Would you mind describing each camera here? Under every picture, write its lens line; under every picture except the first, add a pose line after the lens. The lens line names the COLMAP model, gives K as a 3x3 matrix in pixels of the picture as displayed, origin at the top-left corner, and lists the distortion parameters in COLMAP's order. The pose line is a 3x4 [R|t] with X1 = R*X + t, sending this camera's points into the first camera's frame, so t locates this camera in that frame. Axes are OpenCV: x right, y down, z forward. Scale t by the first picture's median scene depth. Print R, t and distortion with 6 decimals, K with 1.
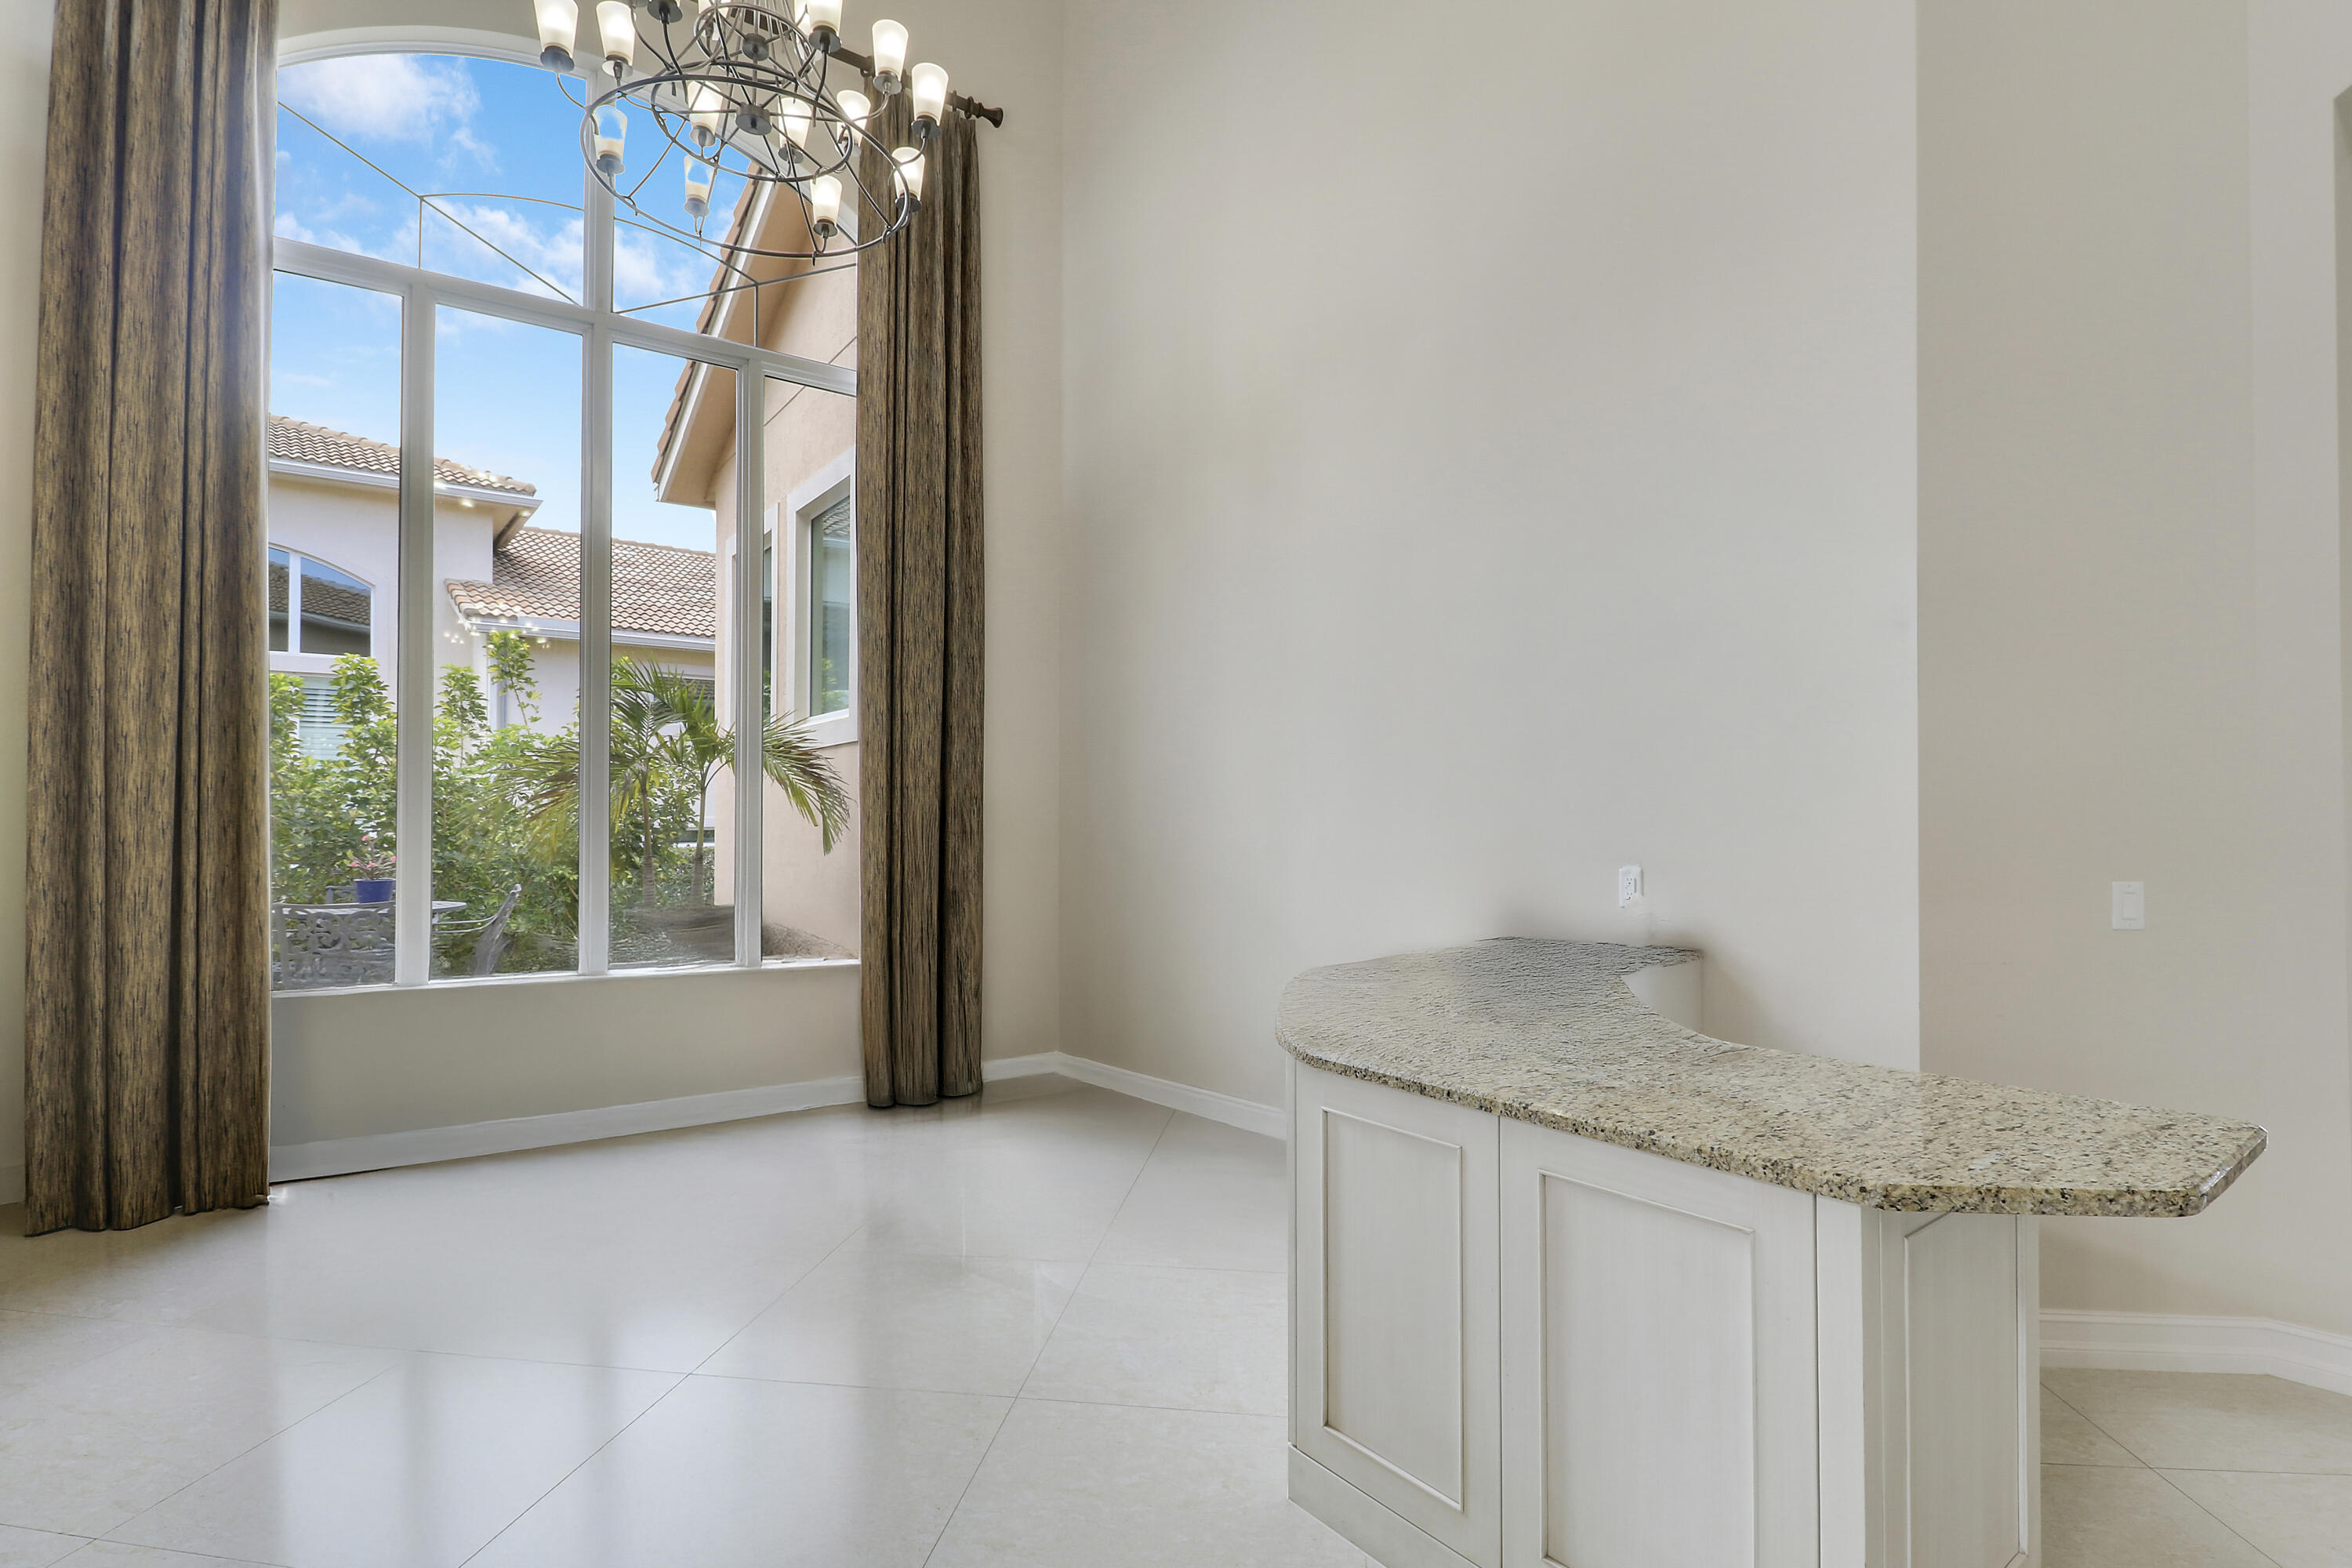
lens RADIAL K [[1117.1, 0, 1181.6], [0, 1117.1, 790.0], [0, 0, 1]] dist [-0.004110, -0.000766]
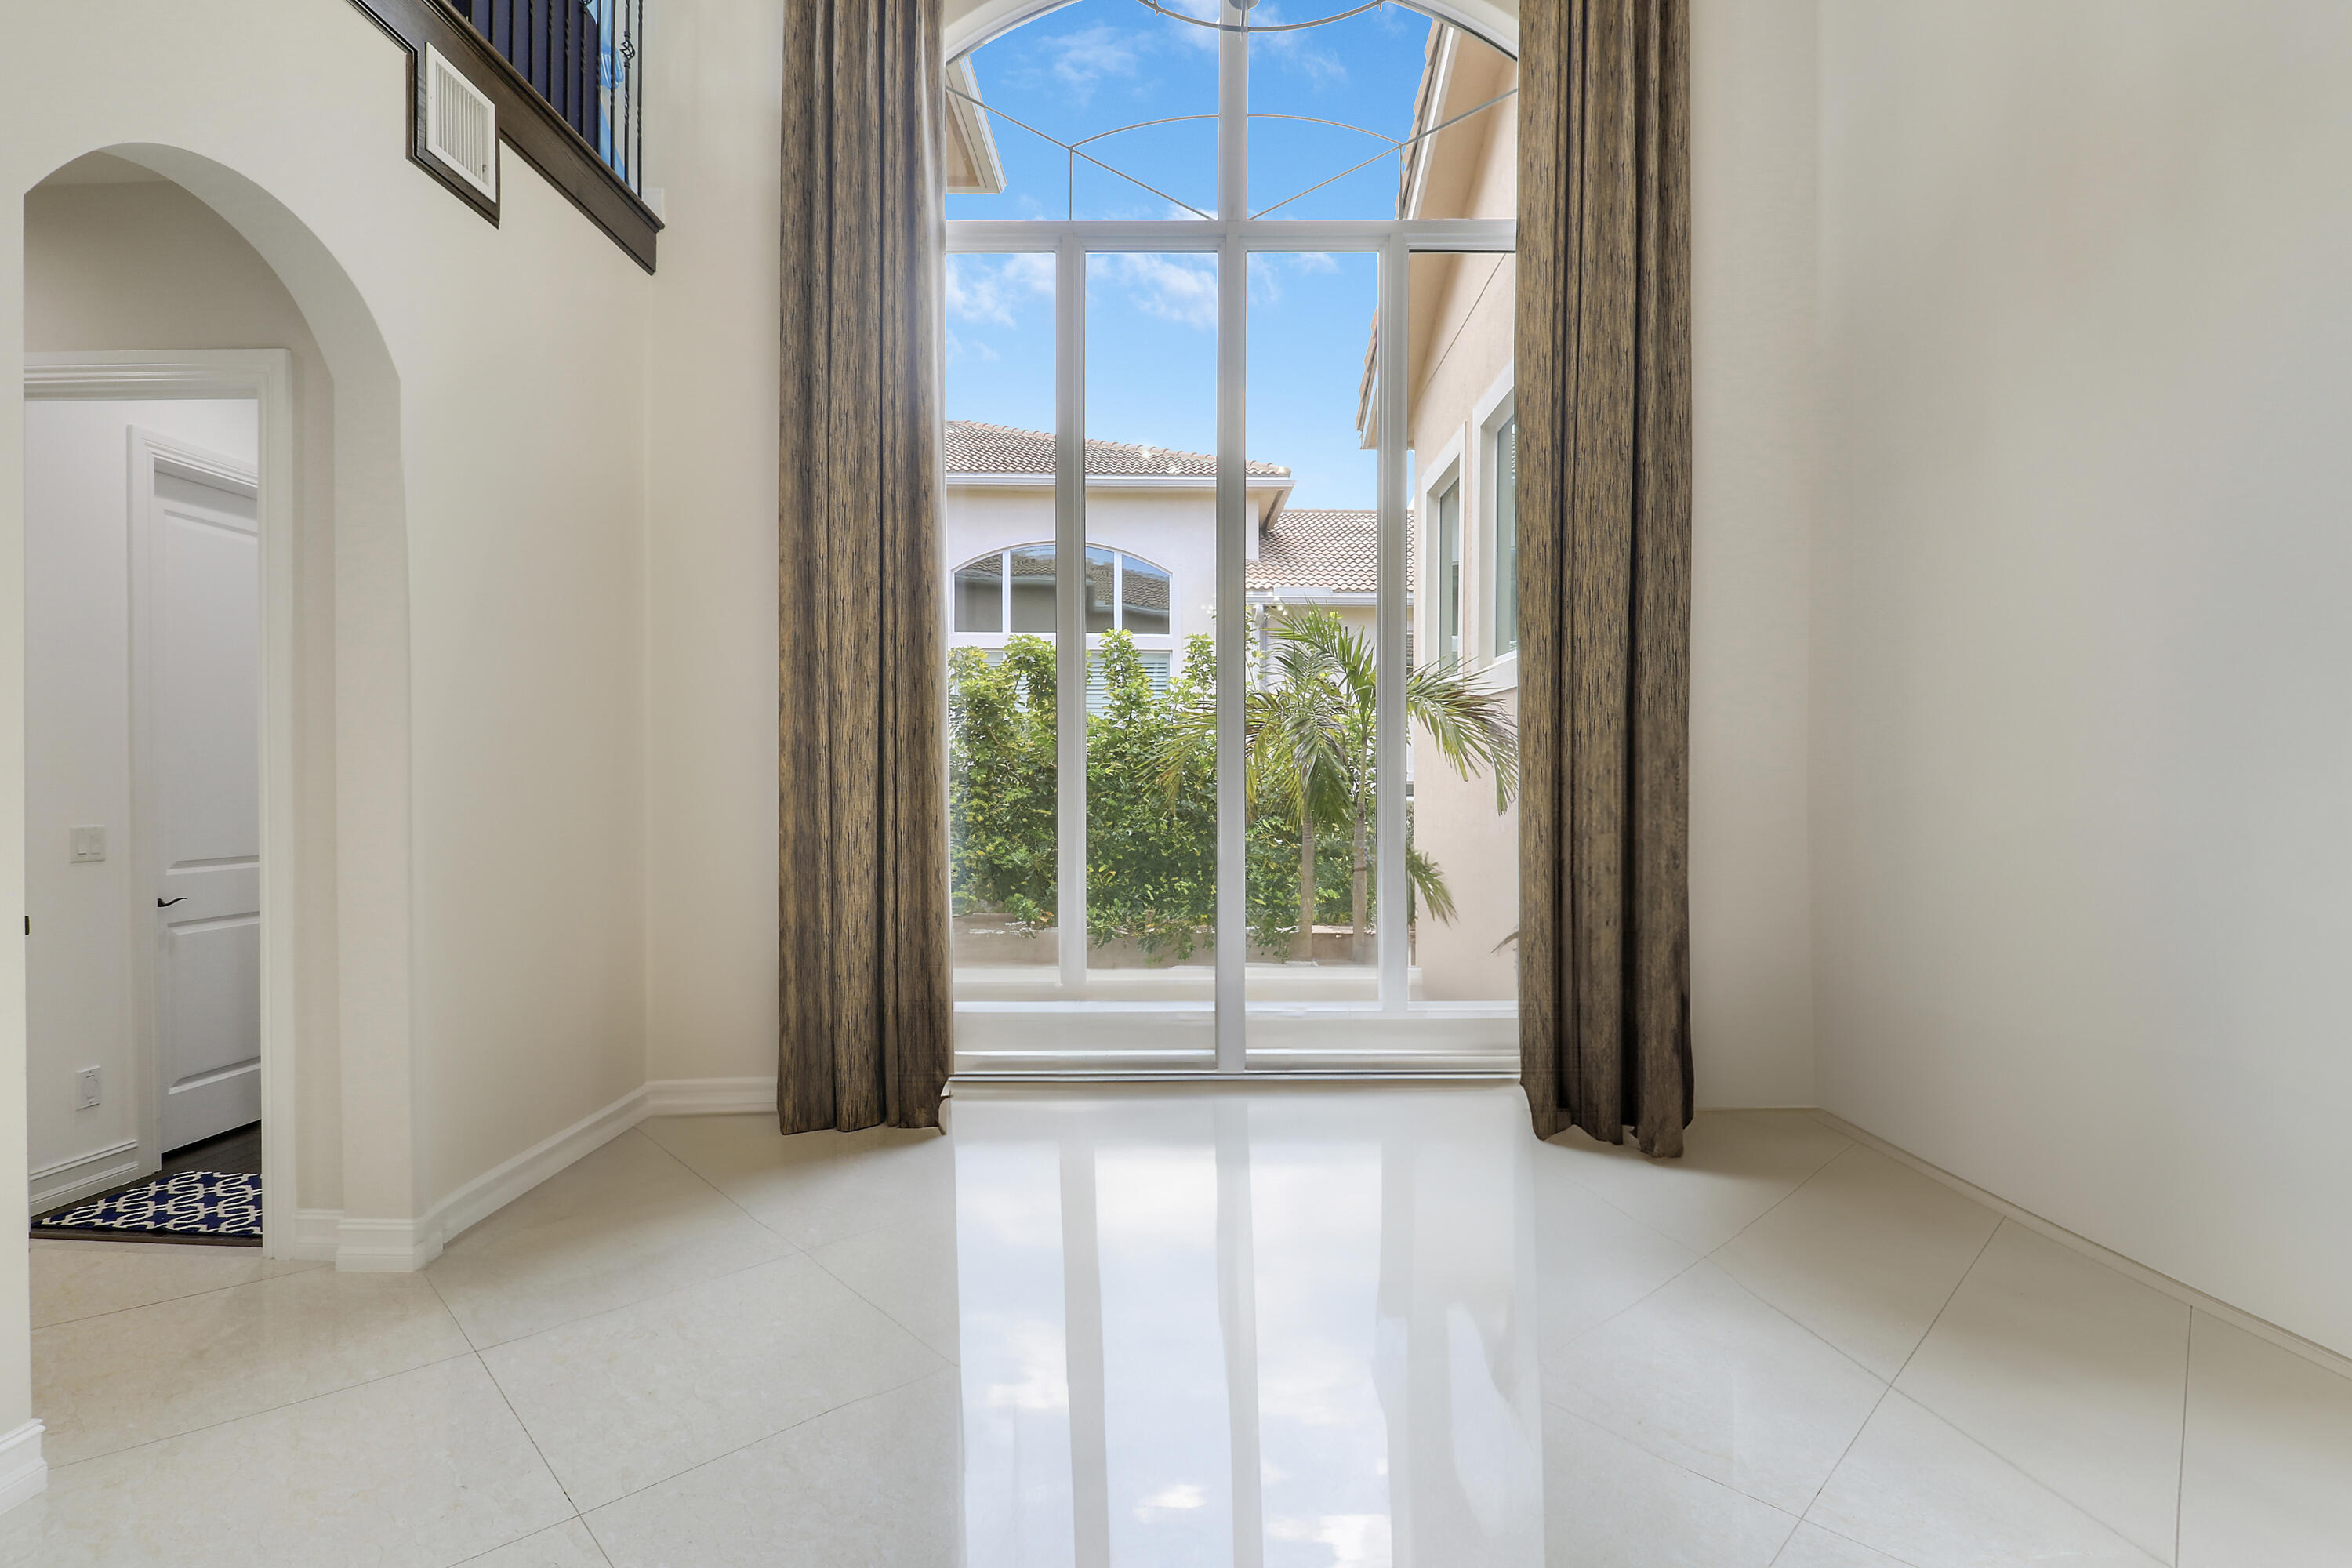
lens RADIAL K [[1115.3, 0, 1175.8], [0, 1115.3, 787.1], [0, 0, 1]] dist [-0.005499, -0.006123]
pose [[0.796569, 0.014468, -0.604374, 0.002140], [0.007635, 0.999393, 0.033988, 0.006959], [0.604499, -0.031689, 0.795975, 0.203804]]
